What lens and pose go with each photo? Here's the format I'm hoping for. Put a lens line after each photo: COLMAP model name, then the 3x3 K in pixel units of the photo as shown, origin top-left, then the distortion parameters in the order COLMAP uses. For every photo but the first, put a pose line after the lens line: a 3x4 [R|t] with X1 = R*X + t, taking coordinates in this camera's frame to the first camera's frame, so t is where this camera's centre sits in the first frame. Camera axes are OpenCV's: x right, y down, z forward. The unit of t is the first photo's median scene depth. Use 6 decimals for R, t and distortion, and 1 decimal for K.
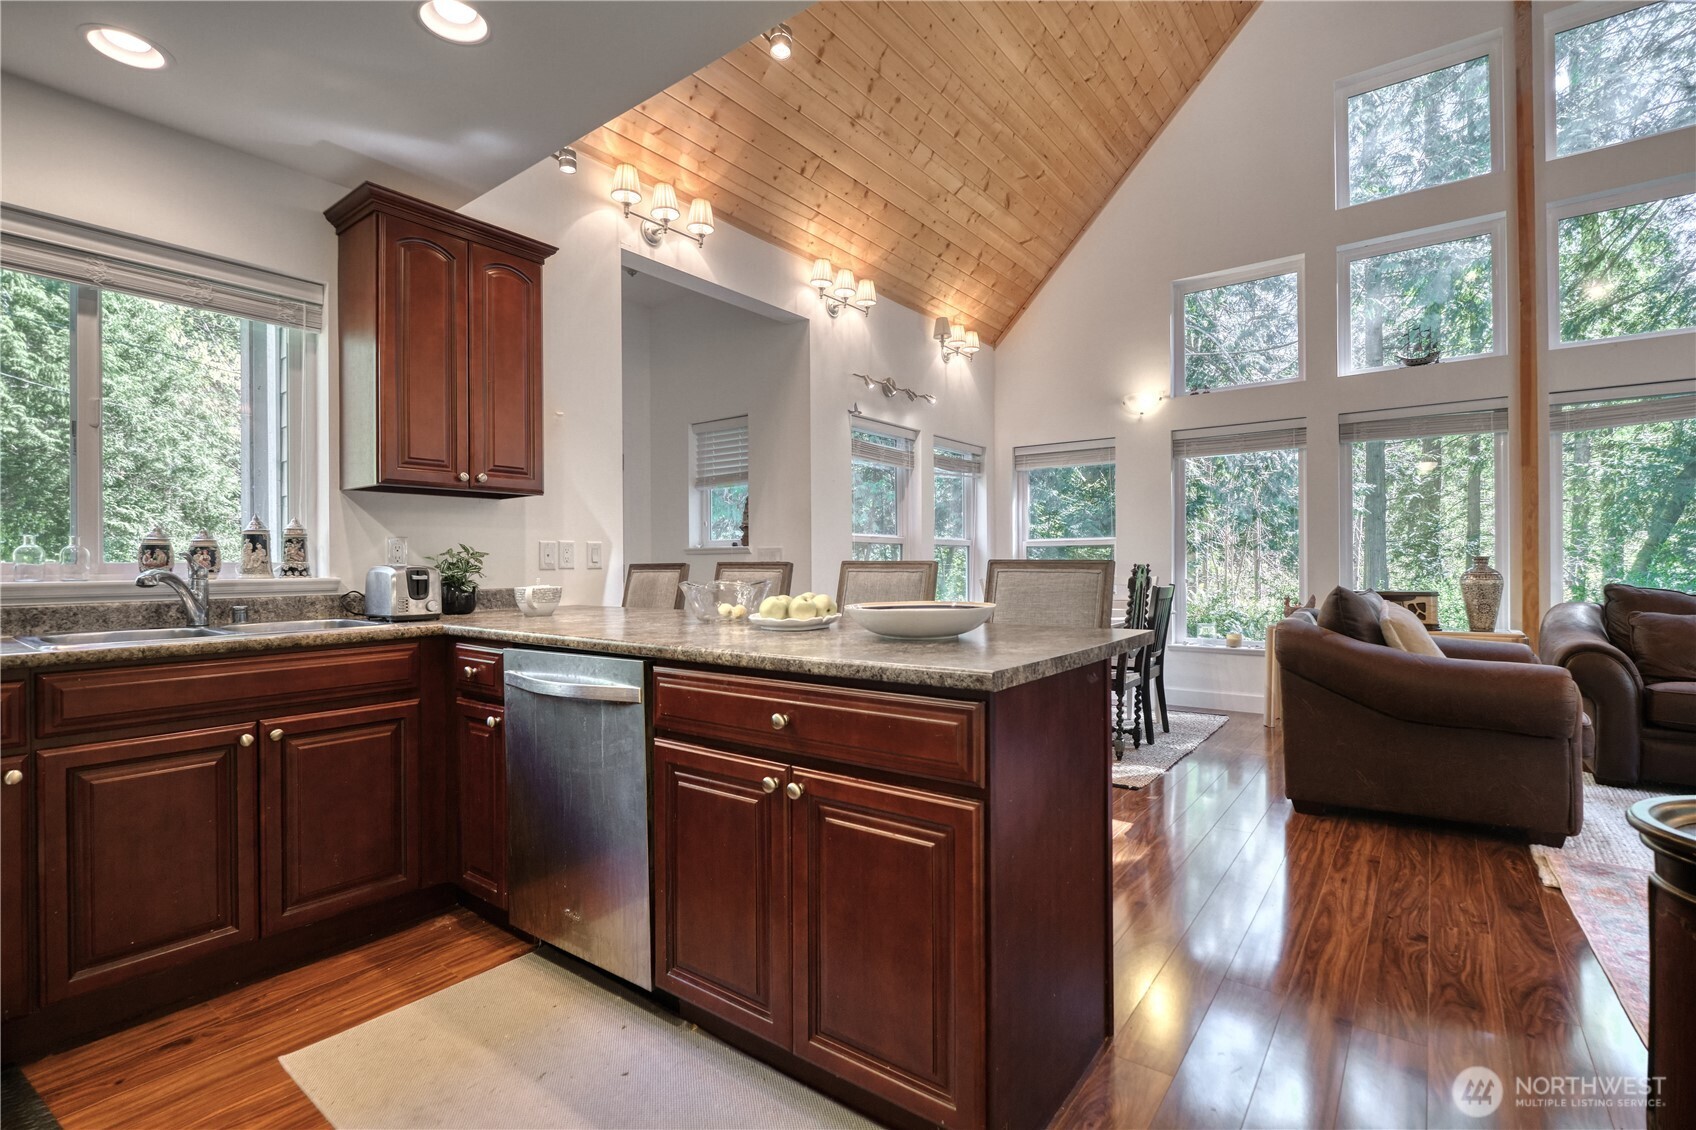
lens RADIAL K [[775.4, 0, 833.8], [0, 775.4, 561.5], [0, 0, 1]] dist [-0.013218, -0.000517]
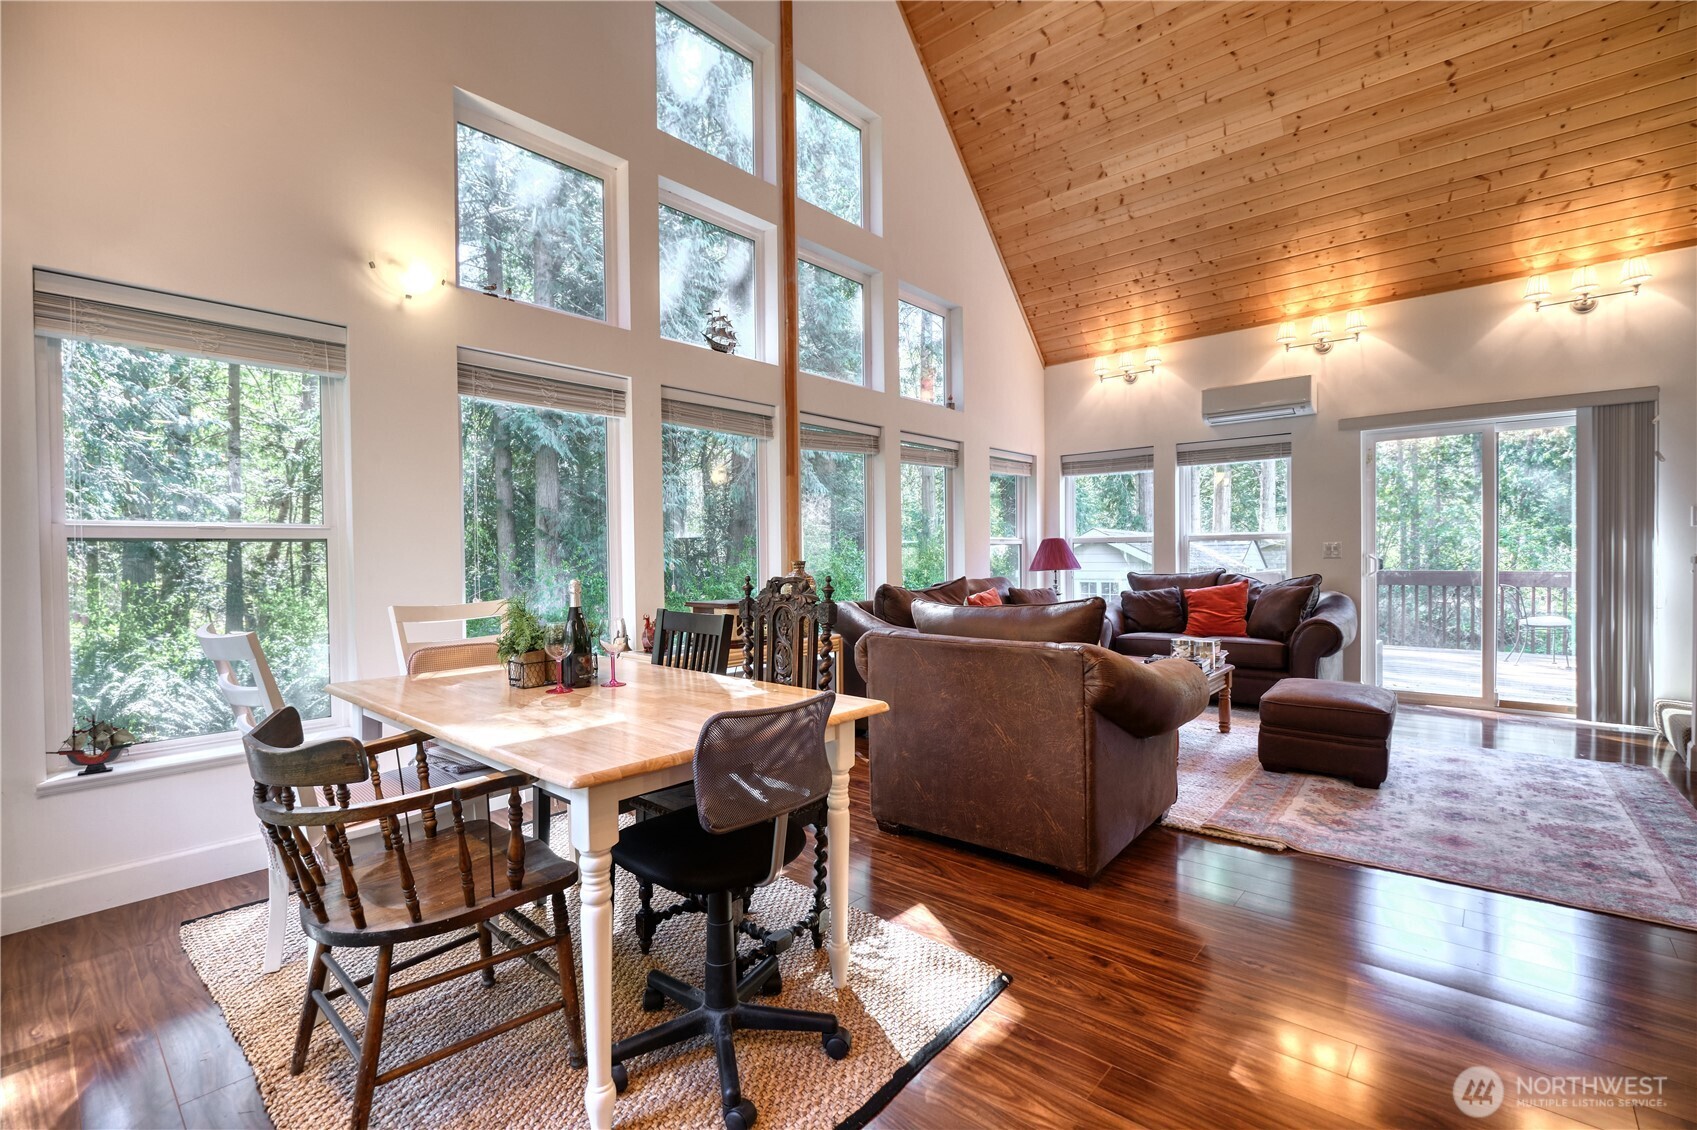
lens RADIAL K [[754.5, 0, 829.7], [0, 754.5, 566.6], [0, 0, 1]] dist [-0.007266, -0.003603]
pose [[0.077878, -0.009063, 0.996922, -0.216754], [0.007150, 0.999938, 0.008532, -0.013740], [-0.996937, 0.006464, 0.077938, 1.445354]]
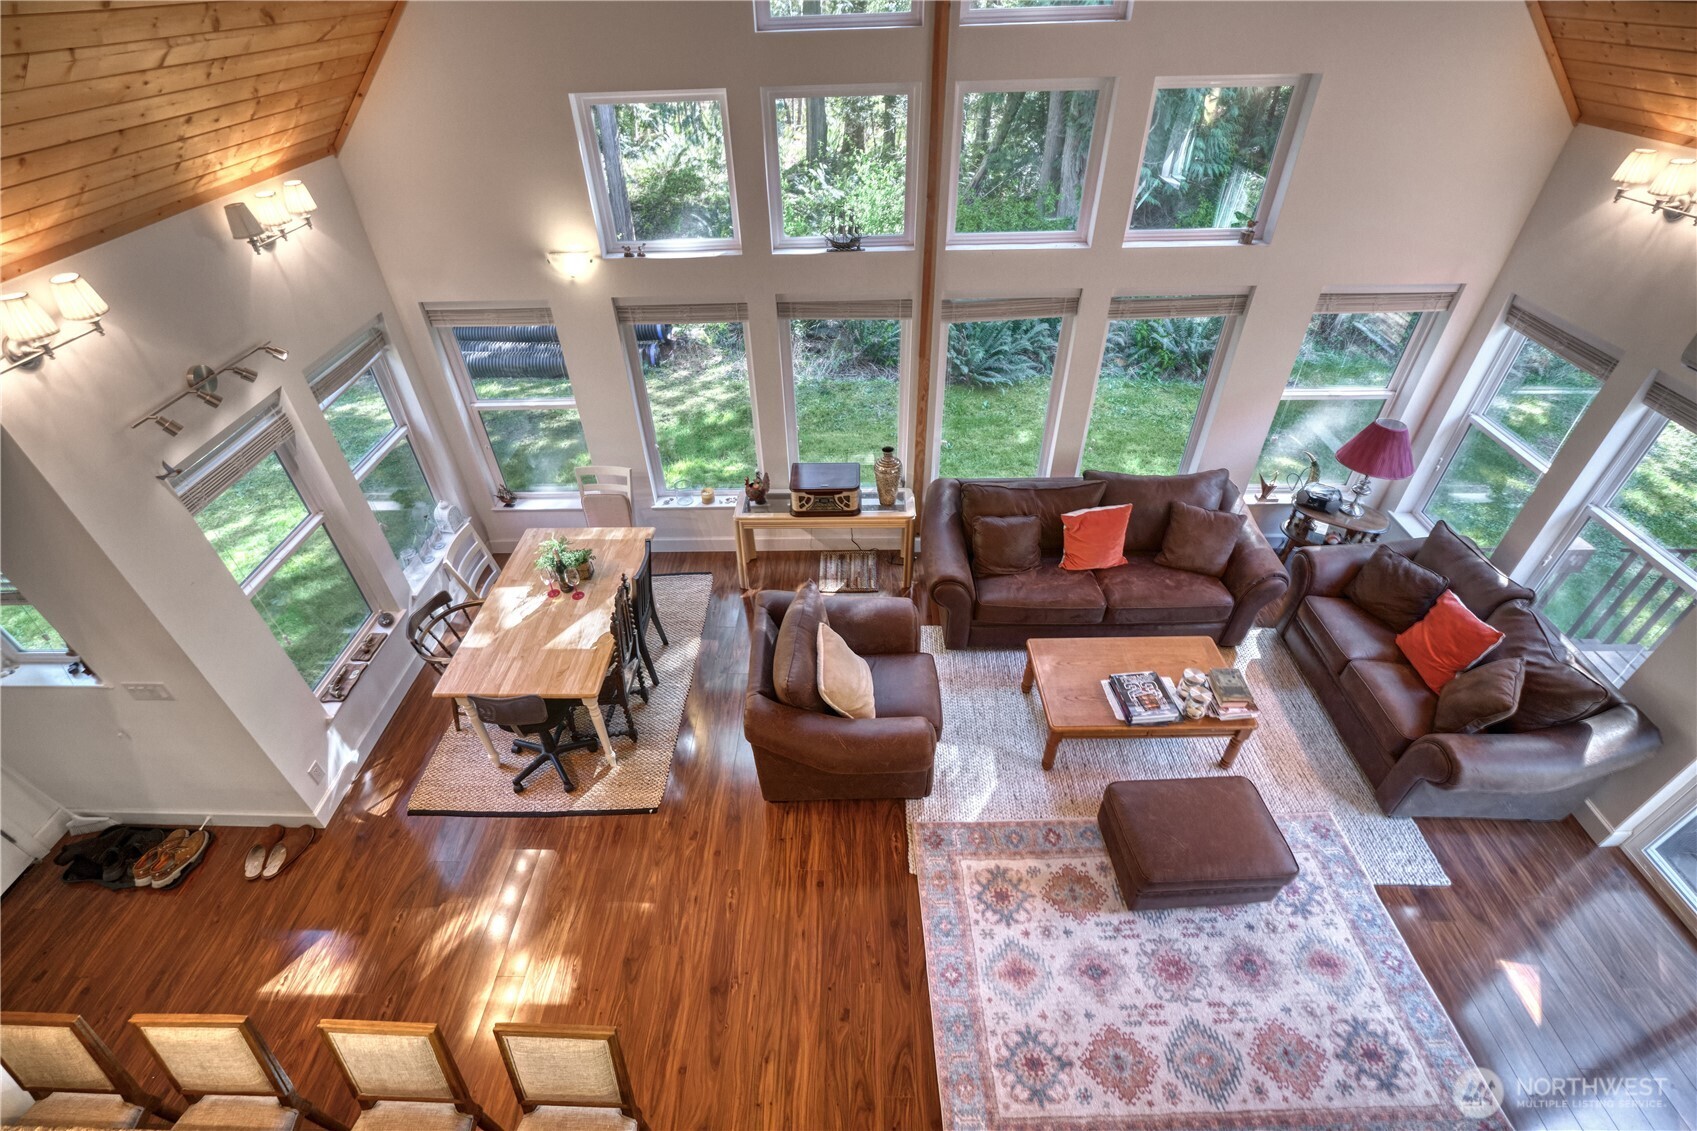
lens RADIAL K [[749.1, 0, 826.6], [0, 749.1, 566.5], [0, 0, 1]] dist [-0.003137, -0.008307]
pose [[0.810039, -0.384721, 0.442523, 0.317236], [0.024079, 0.775862, 0.630443, -0.966414], [-0.585882, -0.500027, 0.637742, 0.390690]]
